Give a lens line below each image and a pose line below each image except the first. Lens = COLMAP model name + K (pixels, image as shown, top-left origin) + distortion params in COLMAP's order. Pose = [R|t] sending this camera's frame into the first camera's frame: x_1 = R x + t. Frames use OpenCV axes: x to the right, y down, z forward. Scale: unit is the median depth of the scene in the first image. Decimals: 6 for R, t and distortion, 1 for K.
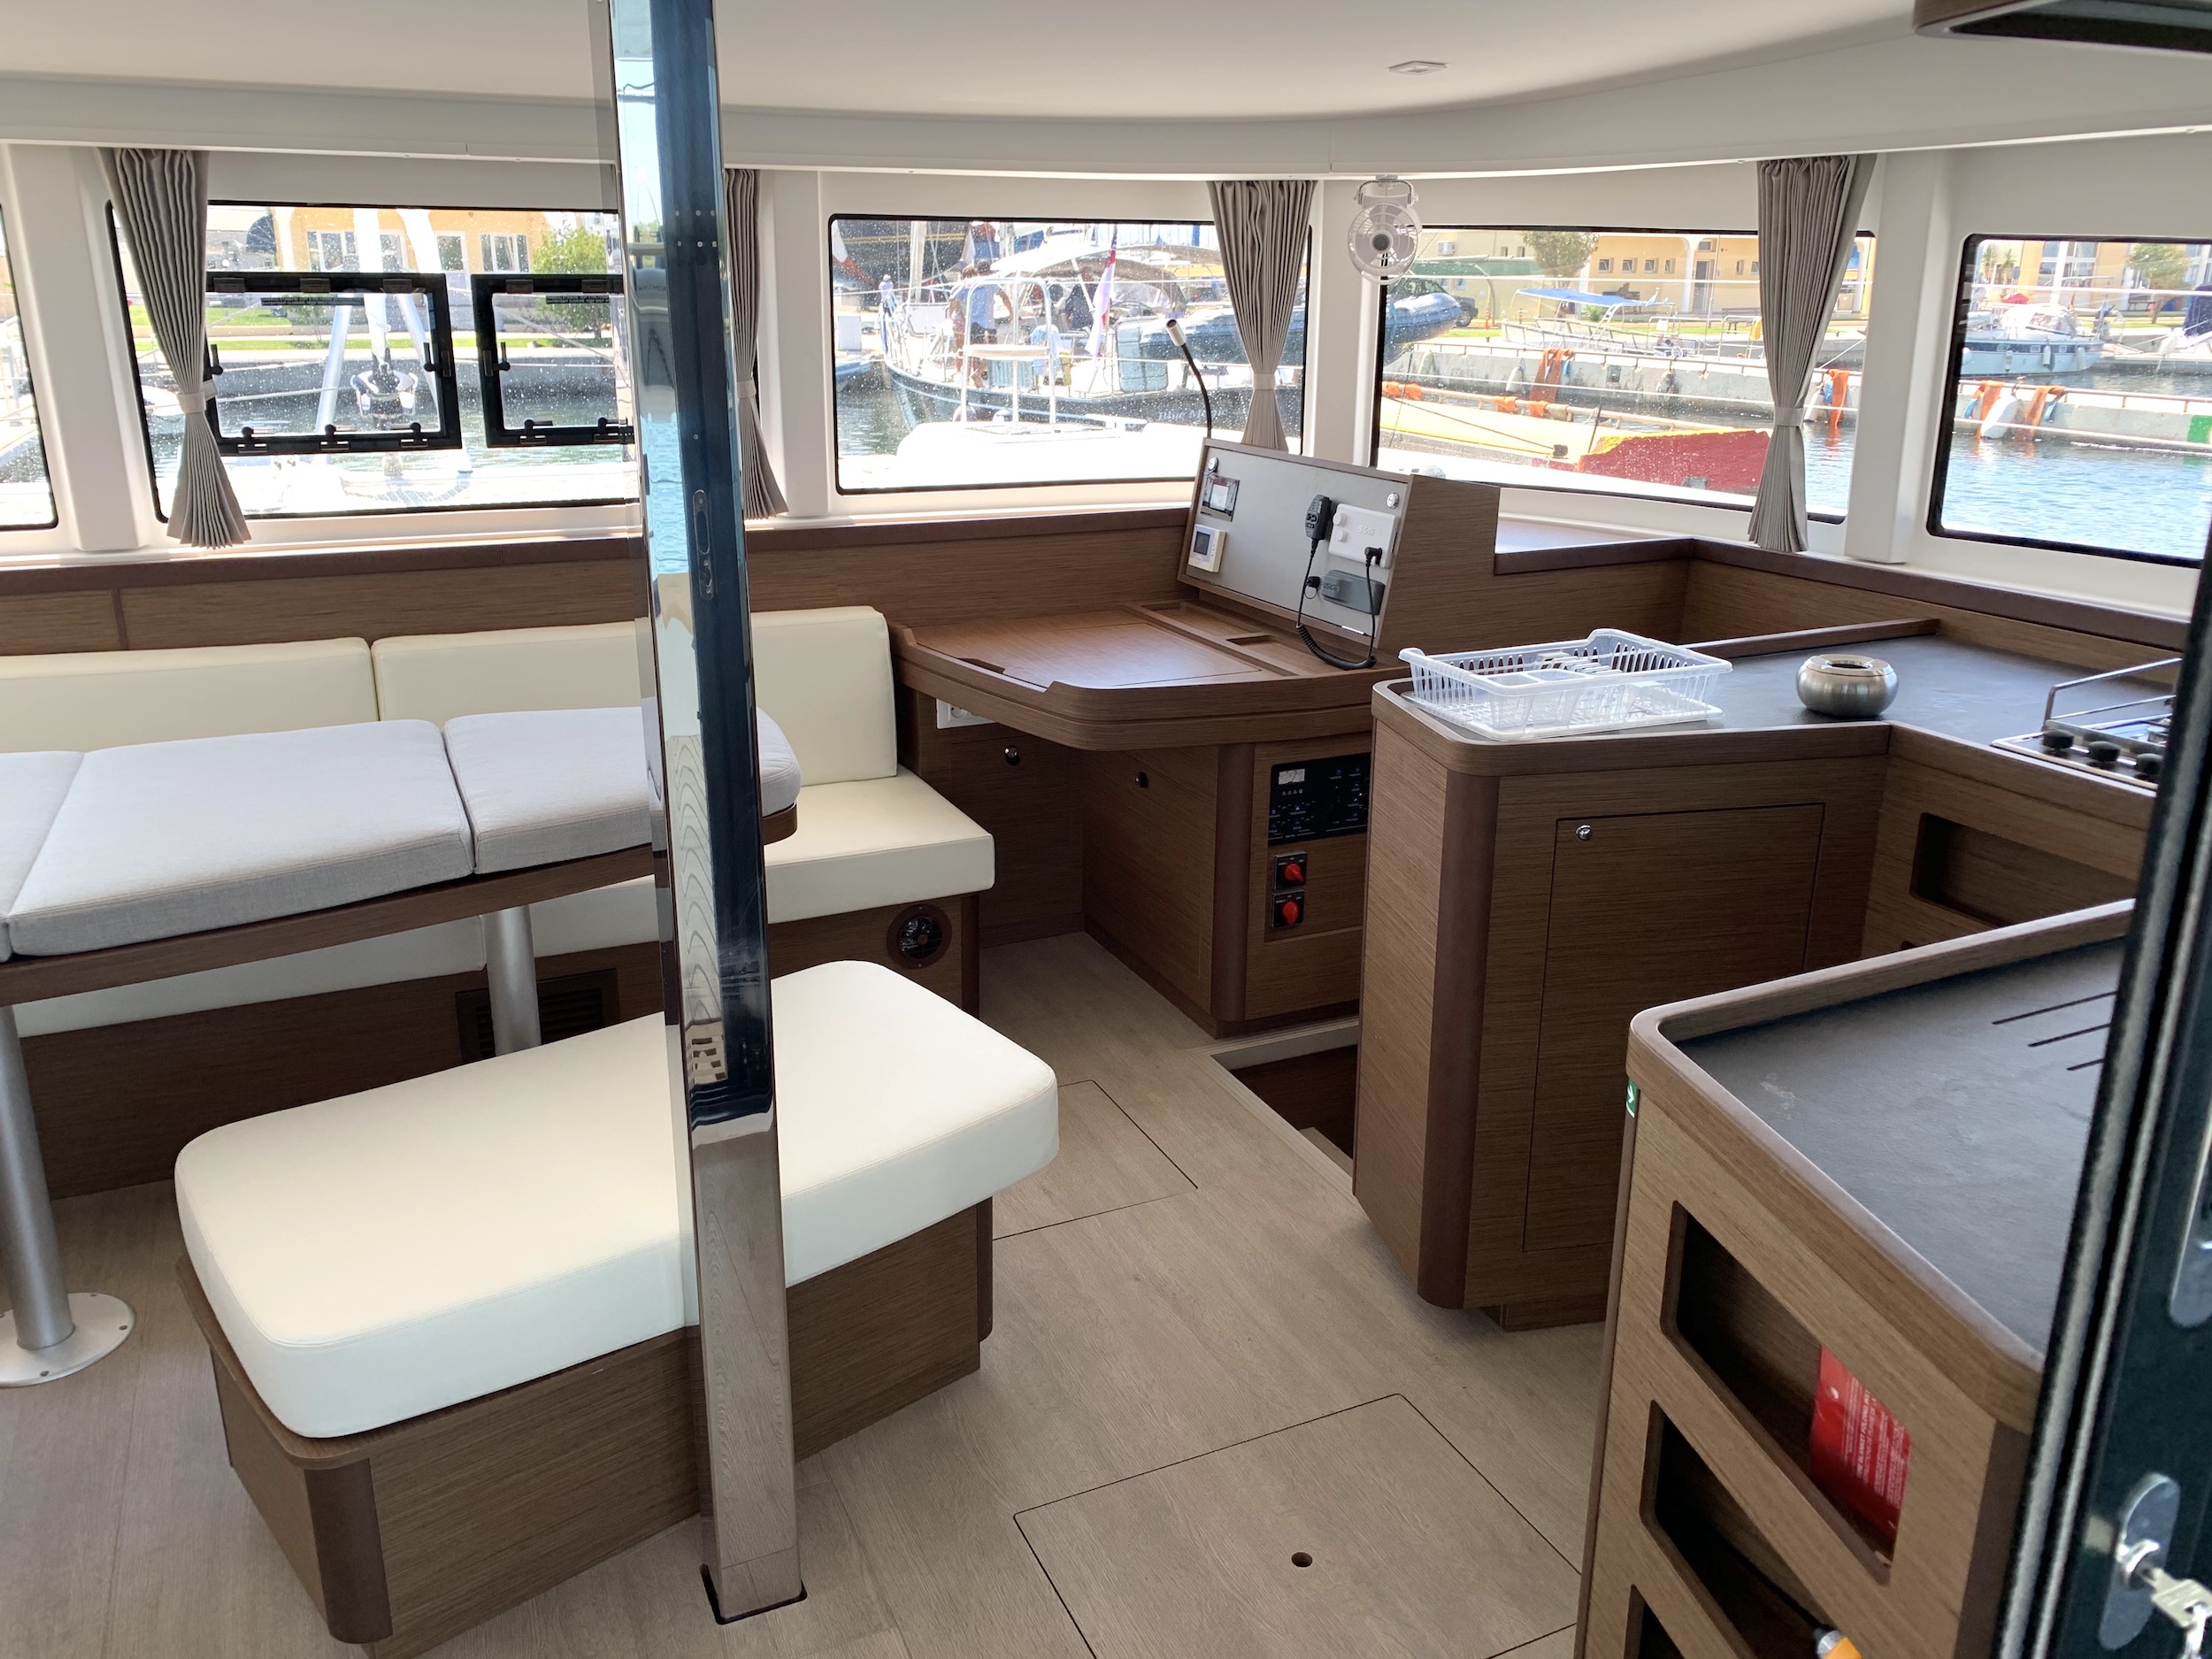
lens RADIAL K [[1729.7, 0, 1104.5], [0, 1729.7, 842.7], [0, 0, 1]] dist [0.042342, -0.061763]
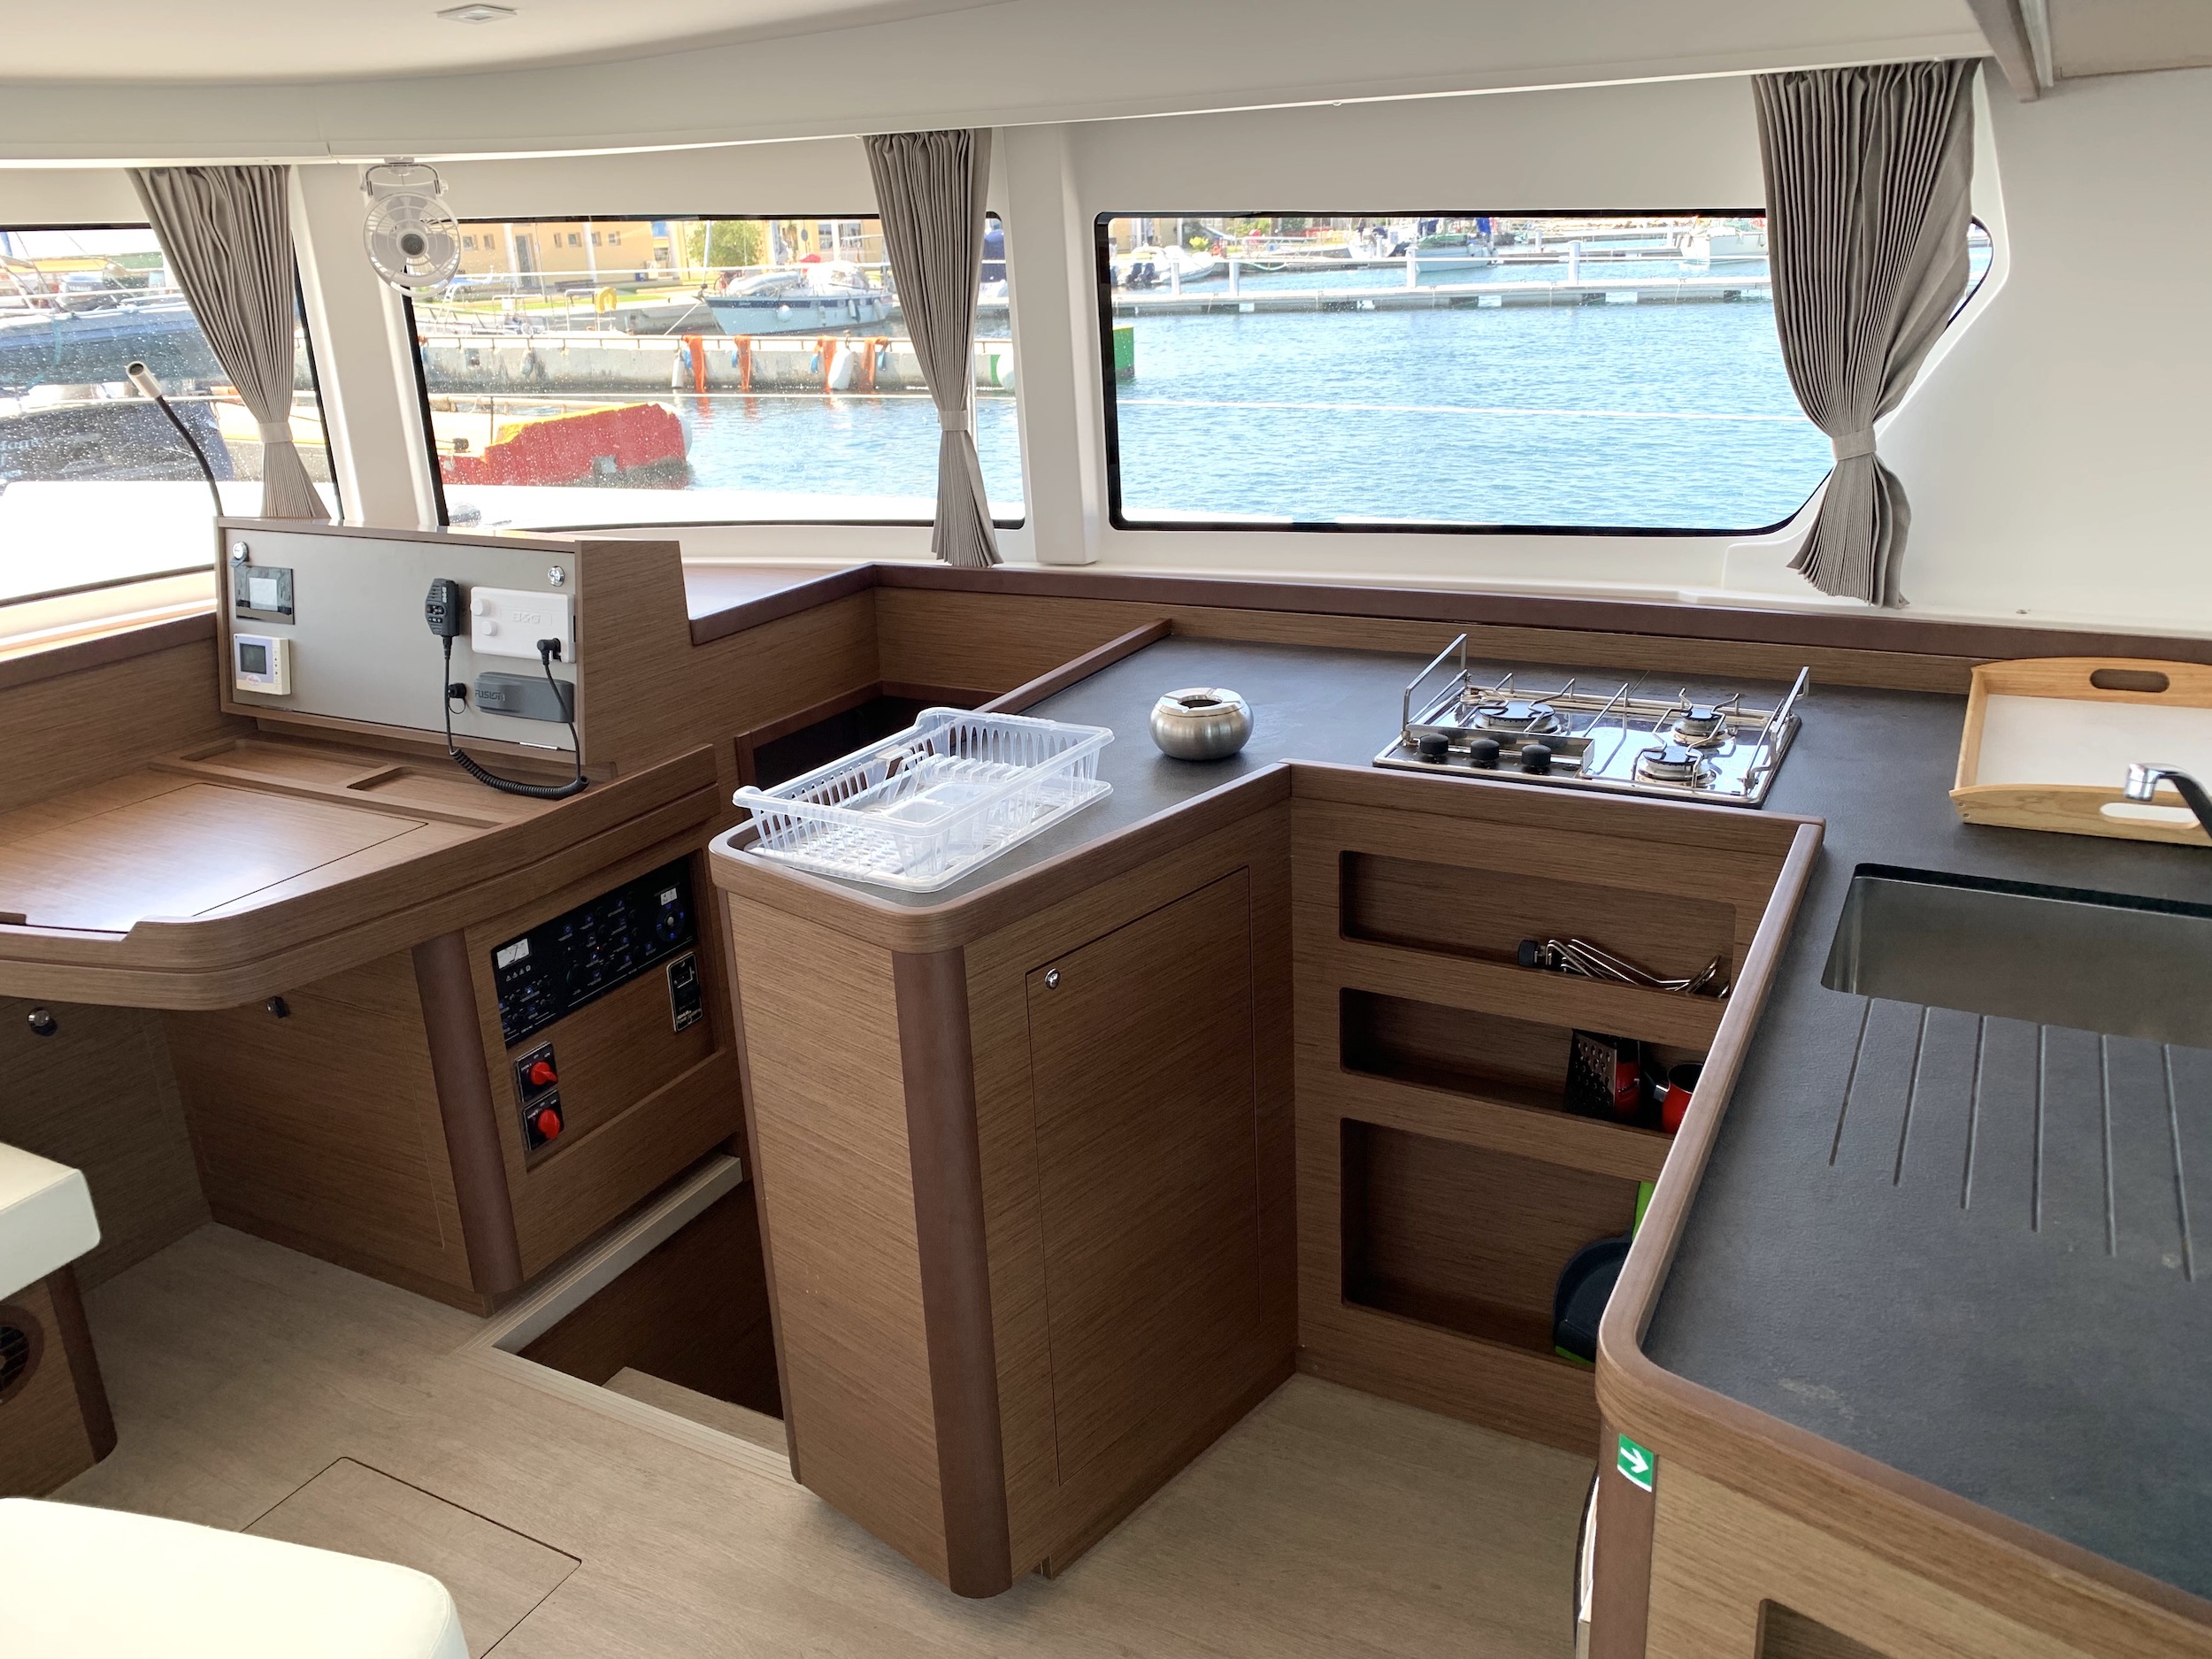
lens RADIAL K [[1729.7, 0, 1102.0], [0, 1729.7, 816.8], [0, 0, 1]] dist [0.042342, -0.061763]
pose [[0.802018, -0.227337, 0.552345, -0.088157], [0.226548, 0.971418, 0.070867, -0.089197], [-0.552669, 0.068296, 0.830598, 0.219268]]
